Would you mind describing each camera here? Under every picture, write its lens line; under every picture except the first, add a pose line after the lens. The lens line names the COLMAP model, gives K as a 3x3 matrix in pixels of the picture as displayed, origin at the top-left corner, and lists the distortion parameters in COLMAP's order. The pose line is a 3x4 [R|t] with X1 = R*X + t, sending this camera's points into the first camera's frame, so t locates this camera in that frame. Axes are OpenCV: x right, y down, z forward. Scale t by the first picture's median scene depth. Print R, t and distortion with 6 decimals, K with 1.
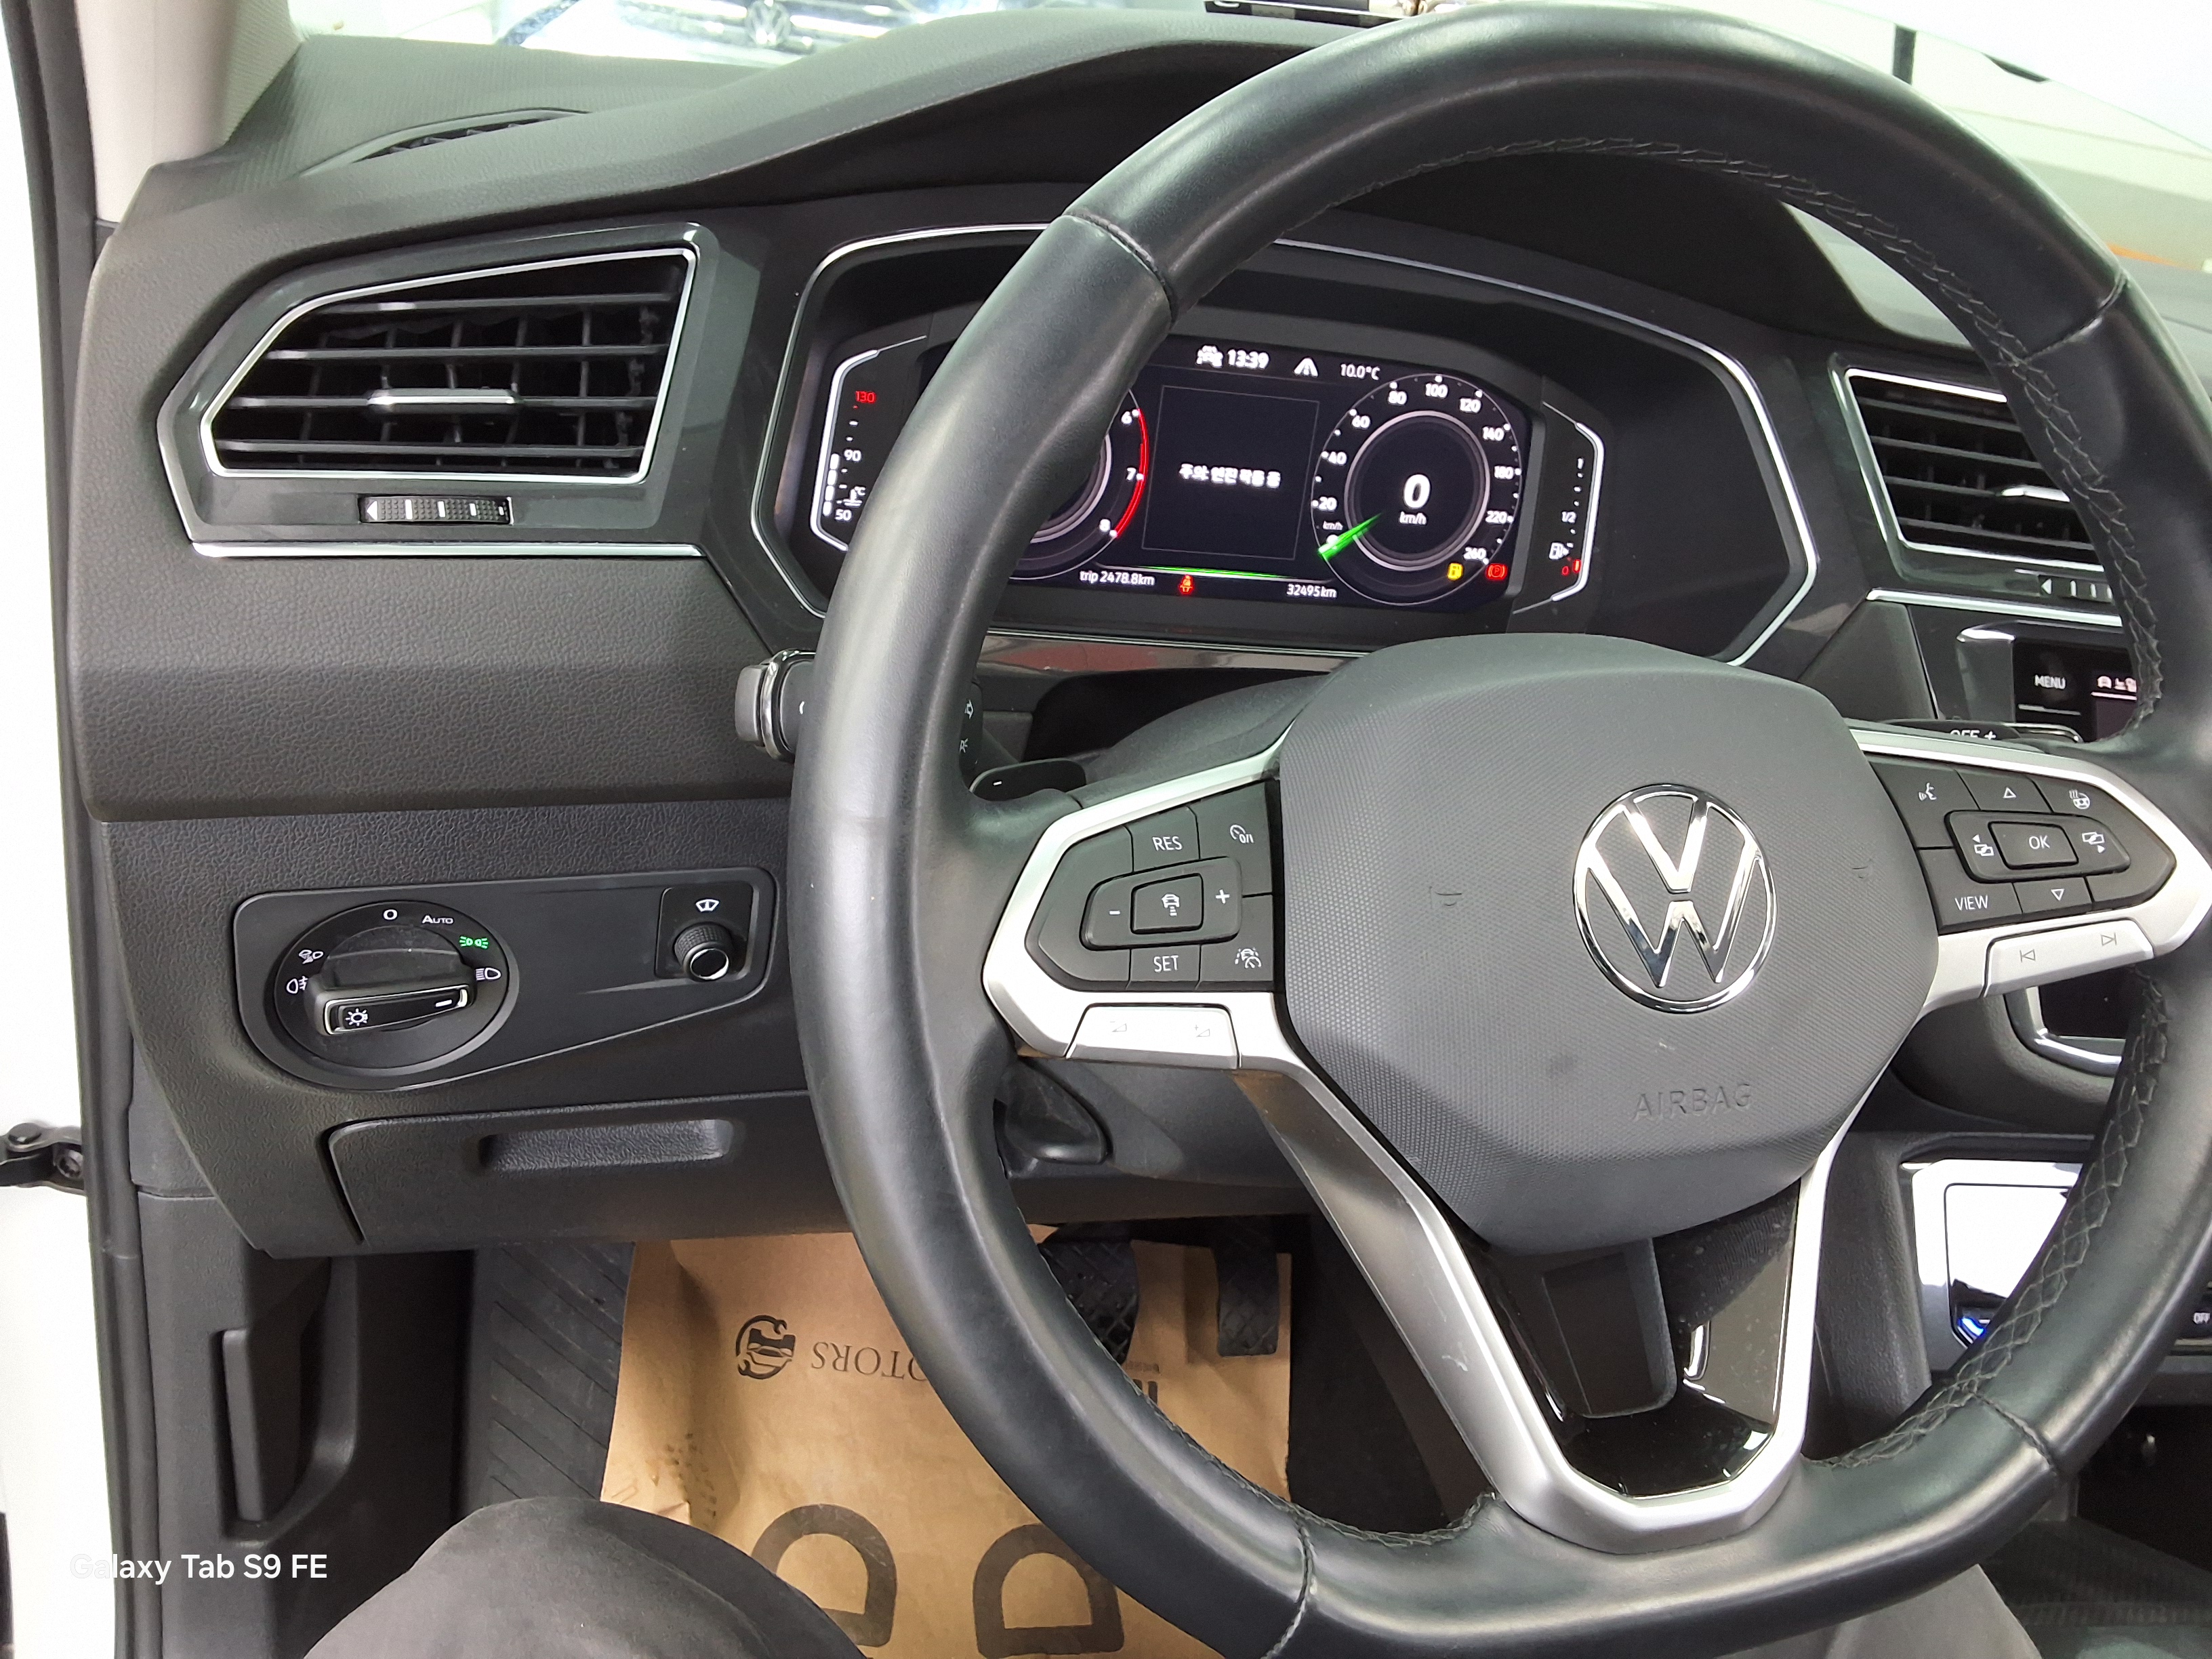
lens RADIAL K [[1929.6, 0, 1106.0], [0, 1929.6, 829.5], [0, 0, 1]] dist [0.083273, -0.003407]
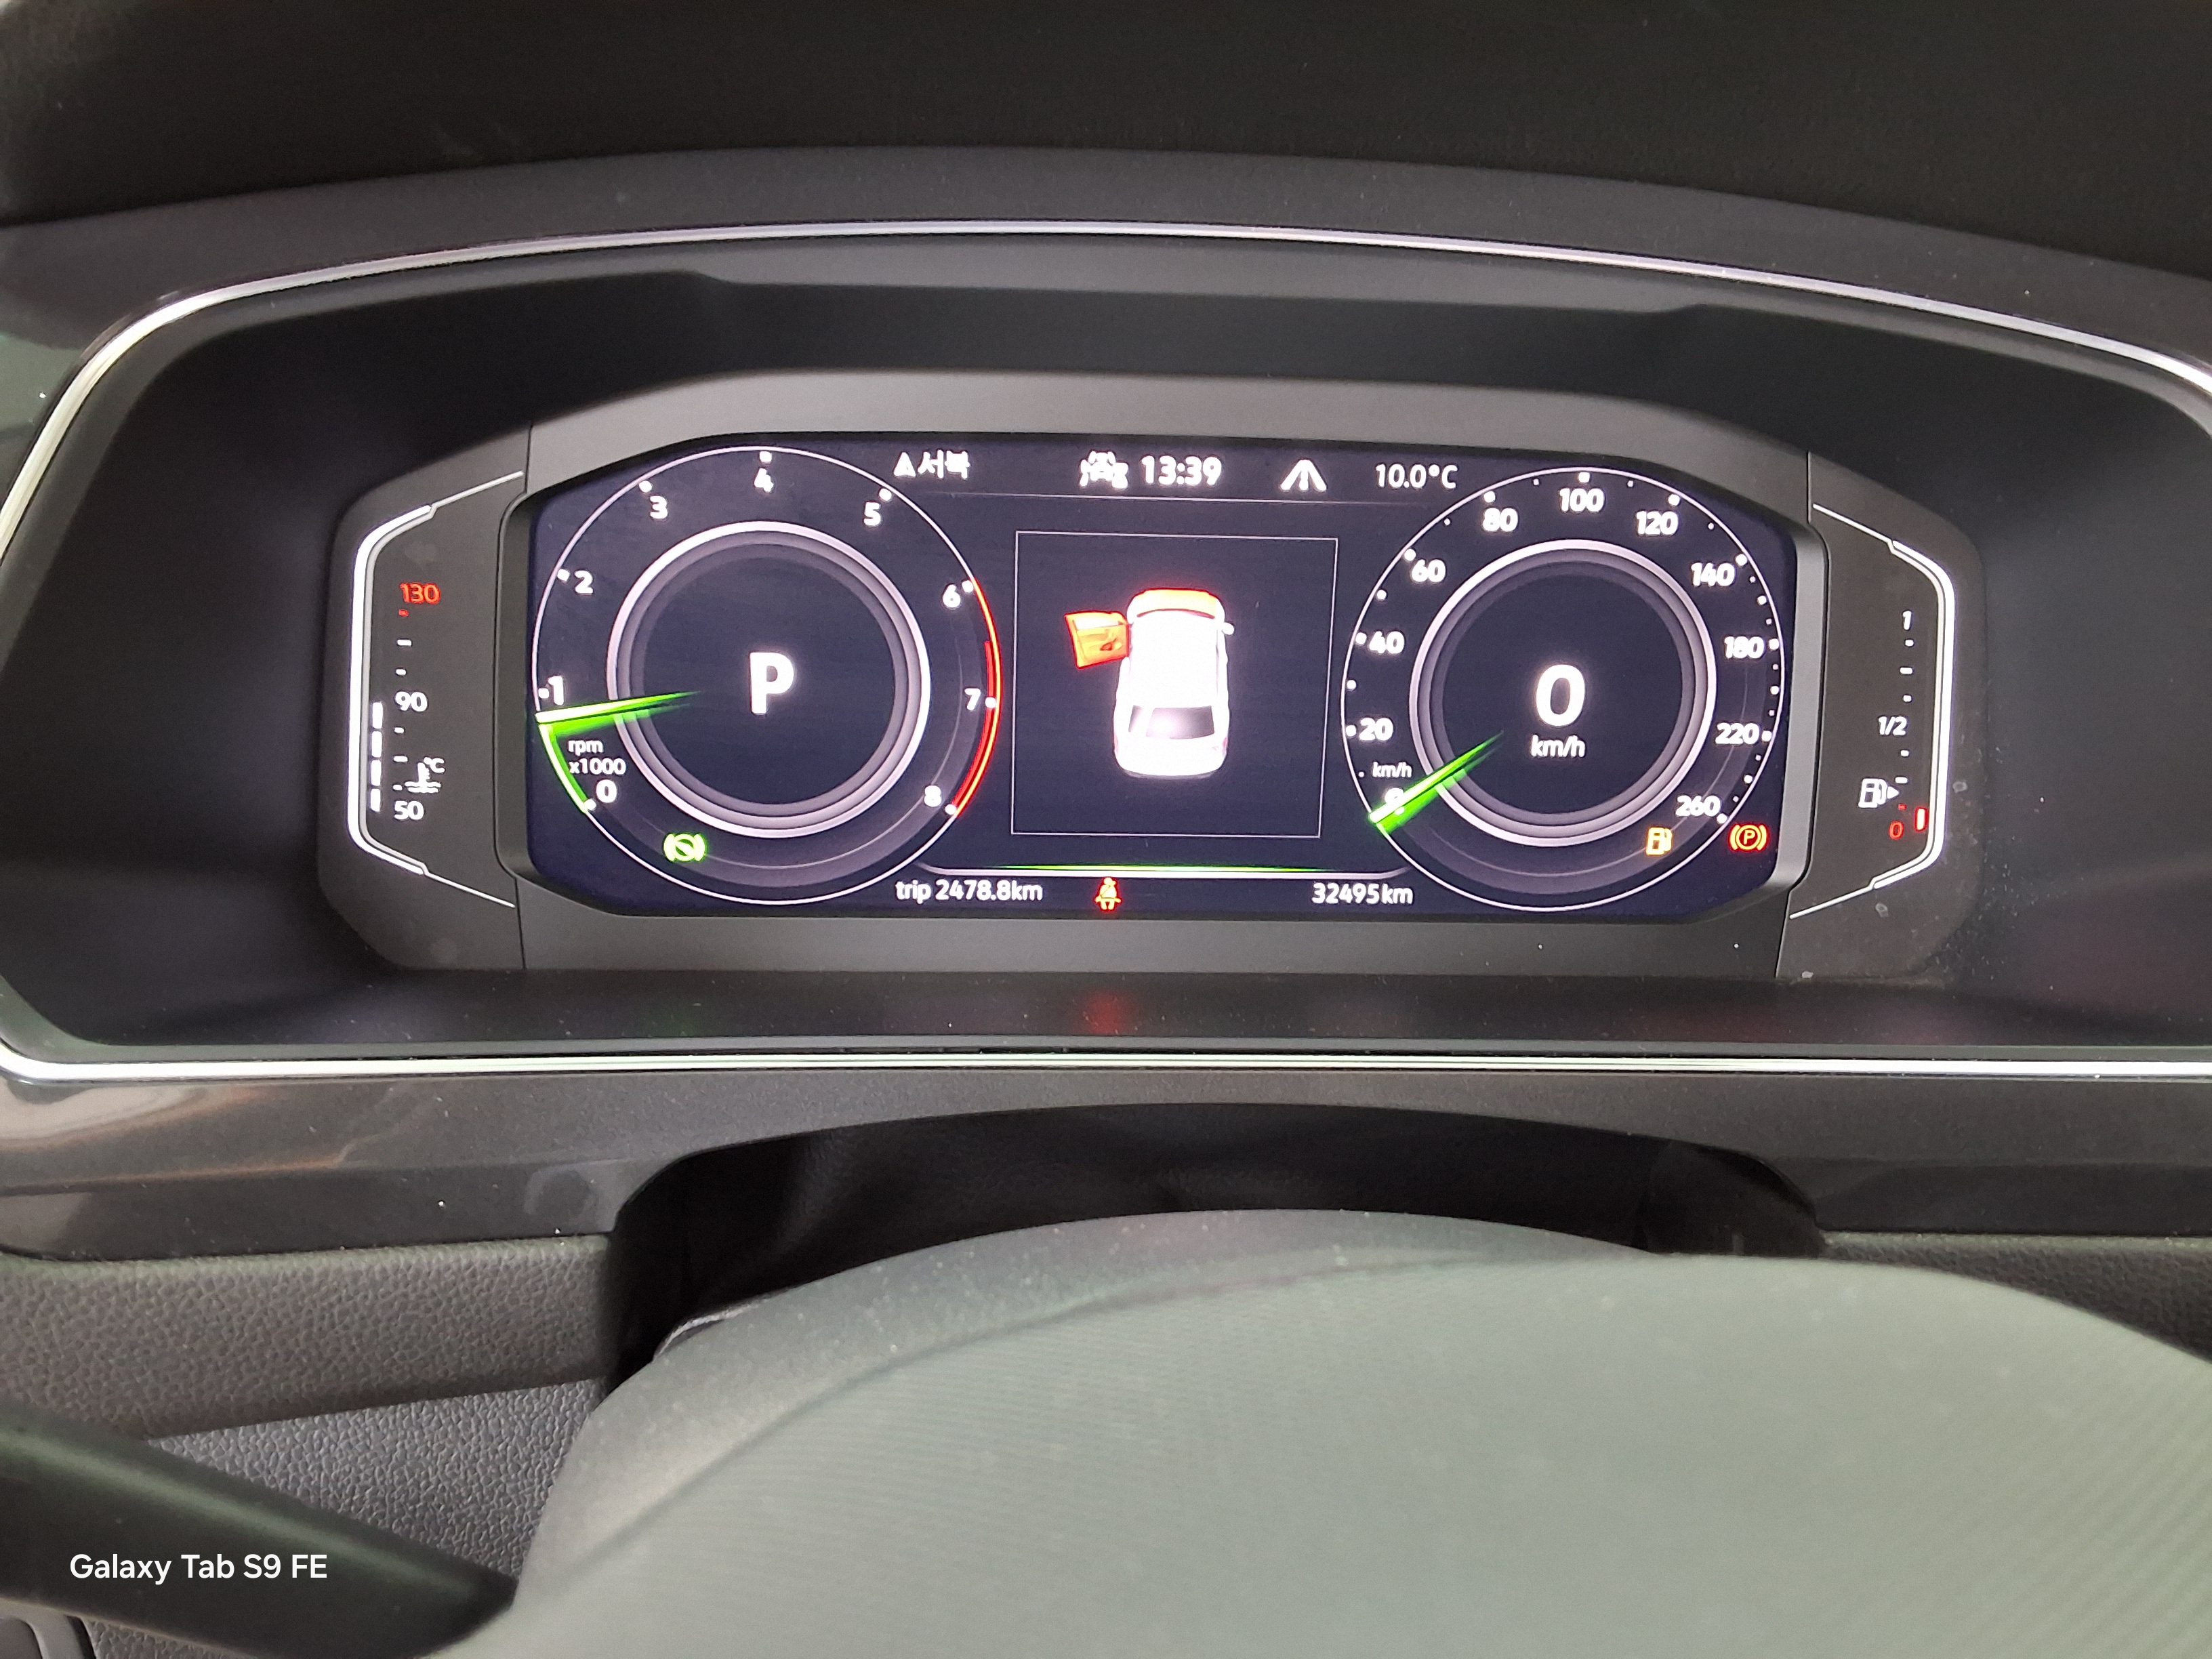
lens RADIAL K [[1929.6, 0, 1106.0], [0, 1929.6, 829.5], [0, 0, 1]] dist [0.083273, -0.003407]
pose [[0.966619, -0.043683, -0.252467, 0.174955], [0.018768, 0.994784, -0.100263, -0.090827], [0.255529, 0.092178, 0.962397, 0.484211]]
